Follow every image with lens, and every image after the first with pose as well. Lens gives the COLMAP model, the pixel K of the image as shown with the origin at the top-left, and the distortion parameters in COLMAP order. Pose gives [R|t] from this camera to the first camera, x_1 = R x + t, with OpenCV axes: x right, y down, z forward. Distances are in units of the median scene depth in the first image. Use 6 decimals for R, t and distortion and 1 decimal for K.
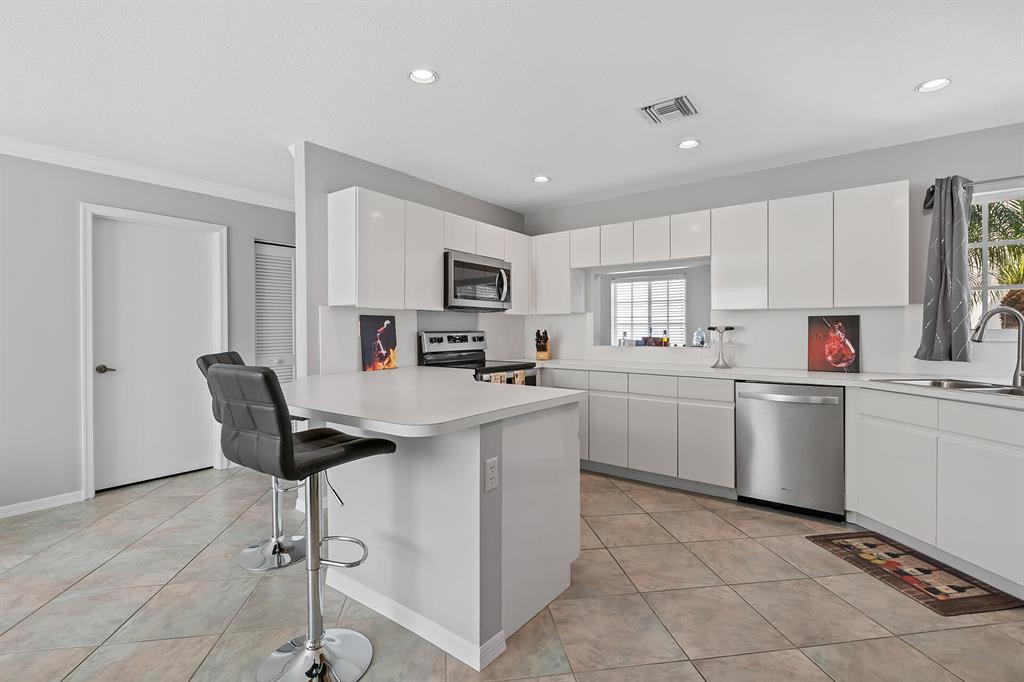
lens RADIAL K [[457.5, 0, 513.3], [0, 457.5, 335.3], [0, 0, 1]] dist [-0.000848, -0.002067]
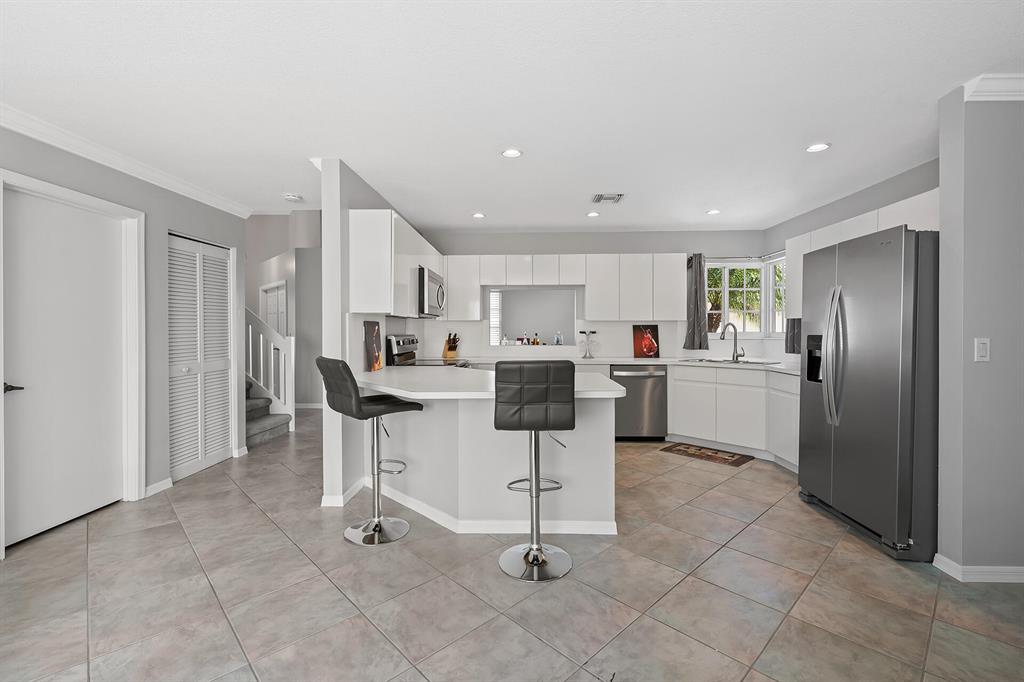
lens RADIAL K [[431.9, 0, 510.9], [0, 431.9, 337.8], [0, 0, 1]] dist [0.002189, -0.000871]
pose [[0.831177, -0.009126, 0.555933, -0.612631], [0.006537, 0.999957, 0.006641, -0.008590], [-0.555969, -0.001886, 0.831201, -0.059364]]
